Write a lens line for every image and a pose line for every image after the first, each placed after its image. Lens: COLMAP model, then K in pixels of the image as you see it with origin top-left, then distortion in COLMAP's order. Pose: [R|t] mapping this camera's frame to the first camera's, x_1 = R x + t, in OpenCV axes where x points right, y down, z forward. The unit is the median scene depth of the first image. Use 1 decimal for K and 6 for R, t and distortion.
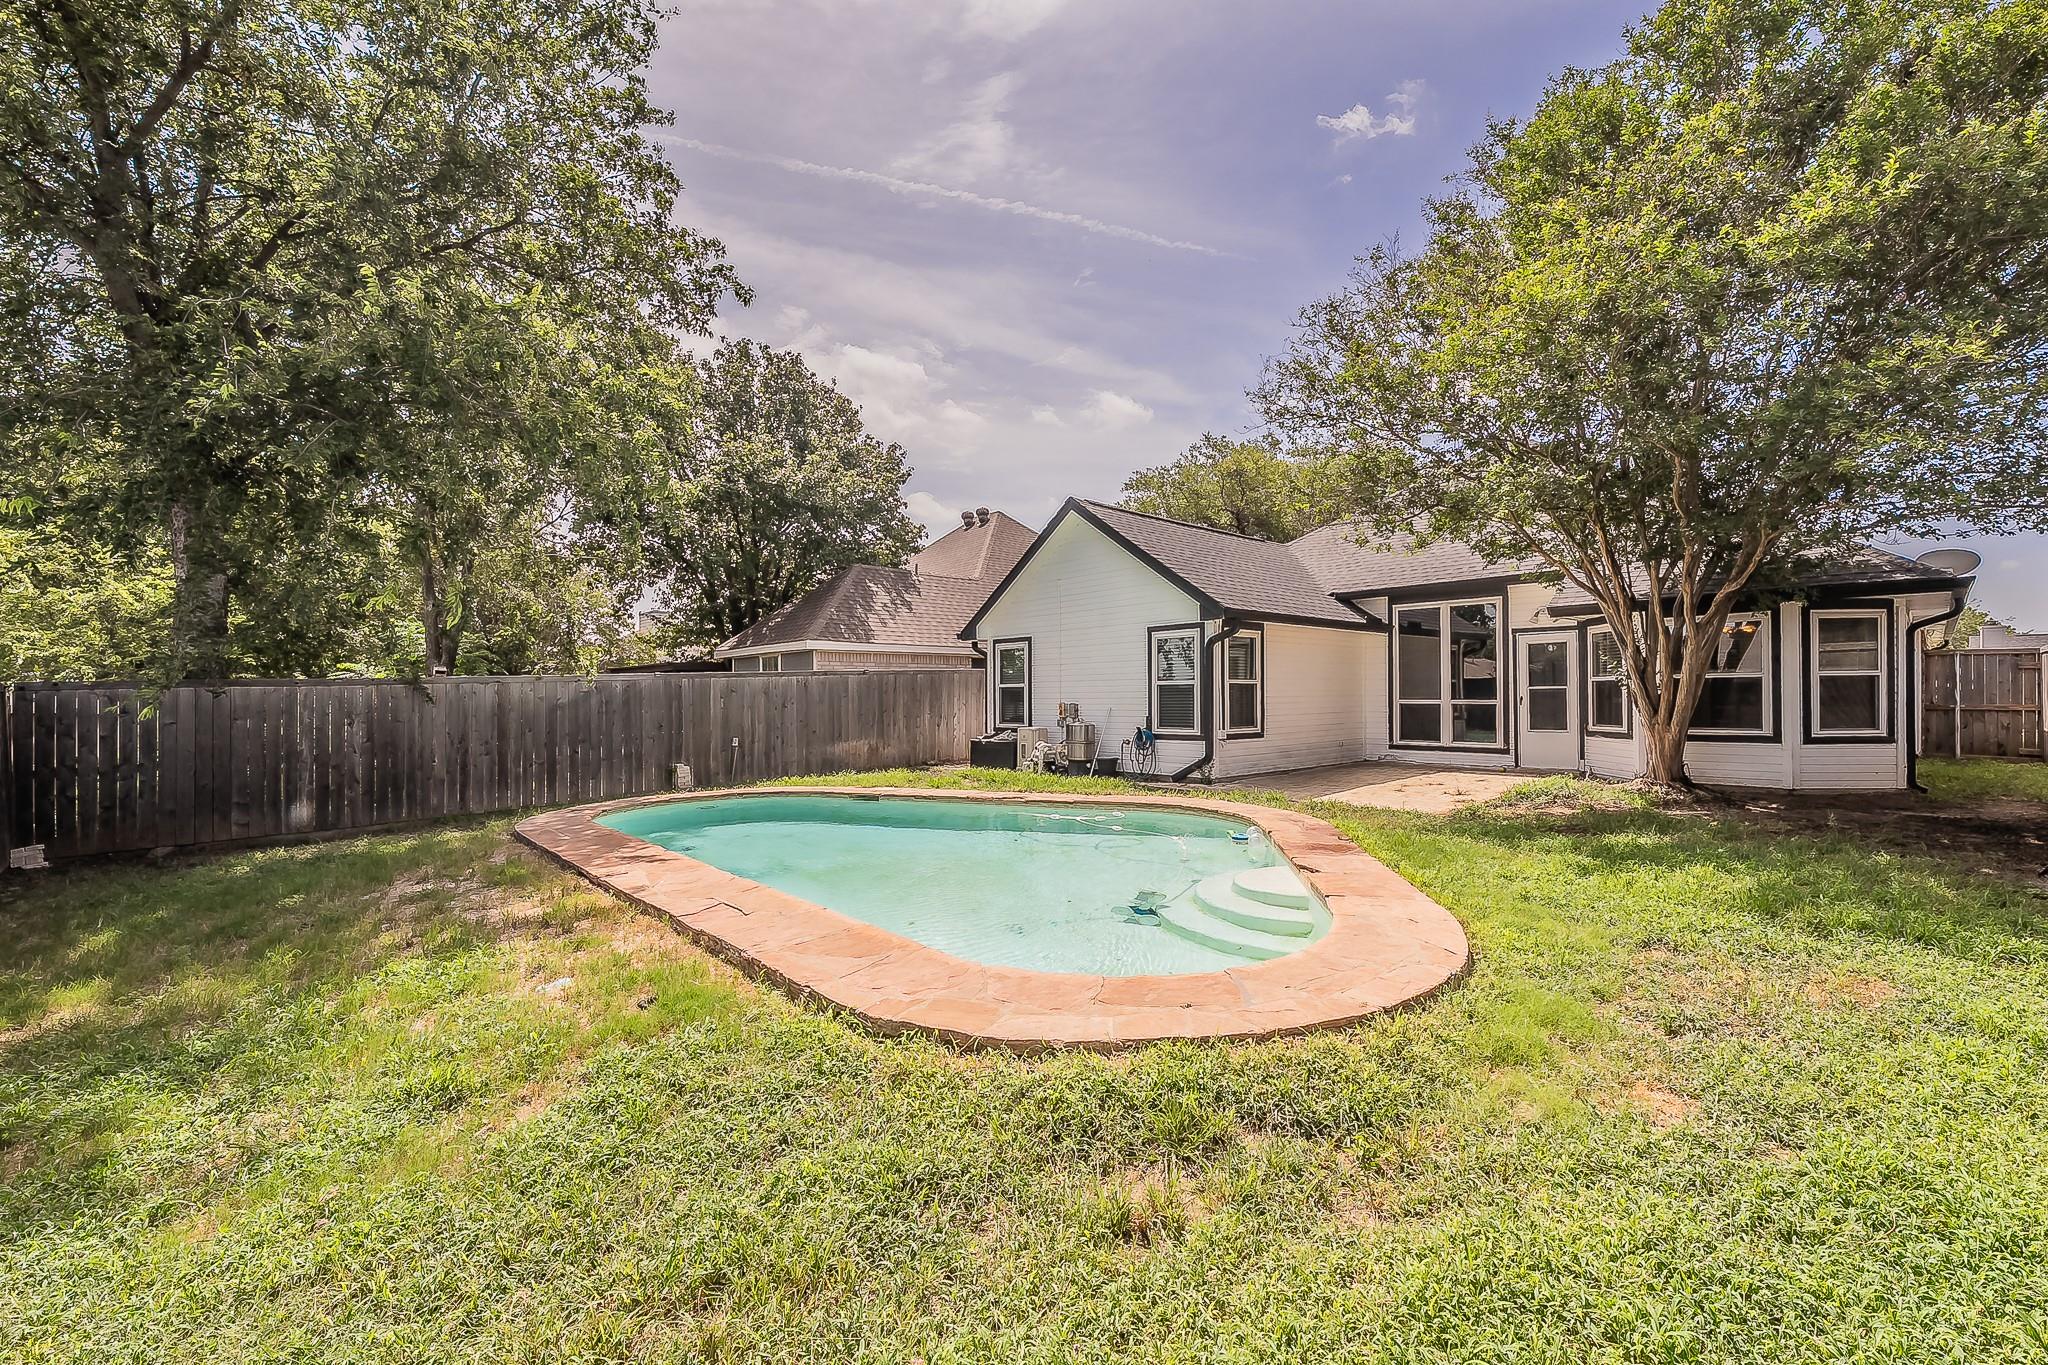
lens RADIAL K [[750.4, 0, 1022.8], [0, 750.4, 695.6], [0, 0, 1]] dist [0.000432, 0.000006]
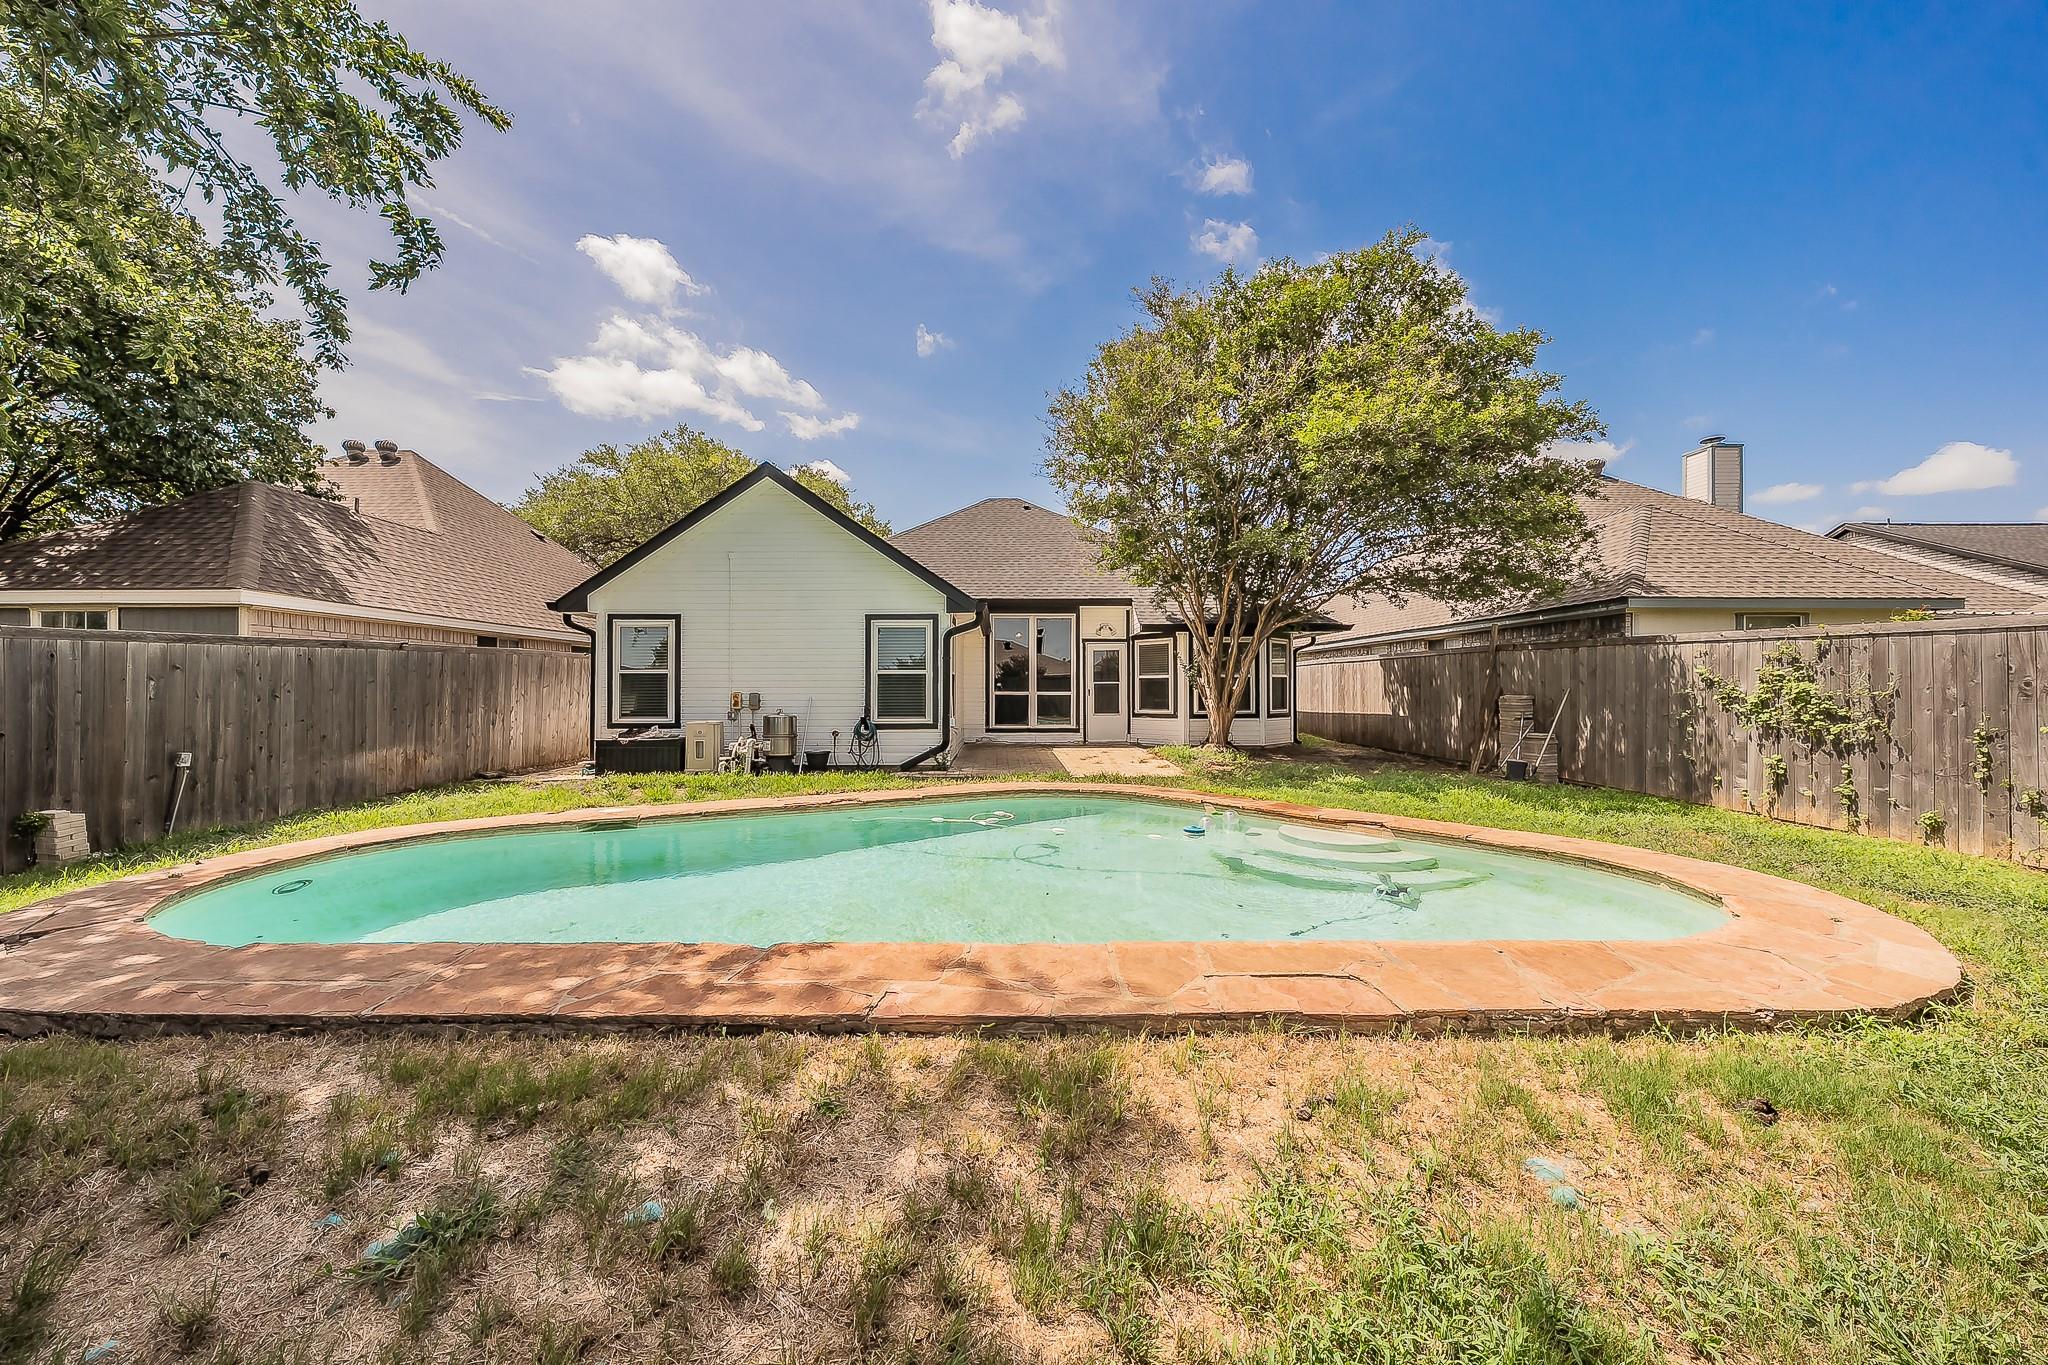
lens RADIAL K [[680.0, 0, 1020.5], [0, 680.0, 680.1], [0, 0, 1]] dist [-0.002995, -0.000099]
pose [[0.710525, 0.017679, 0.703449, -0.295147], [-0.005804, 0.999798, -0.019264, 0.009393], [-0.703648, 0.009604, 0.710484, 0.220668]]
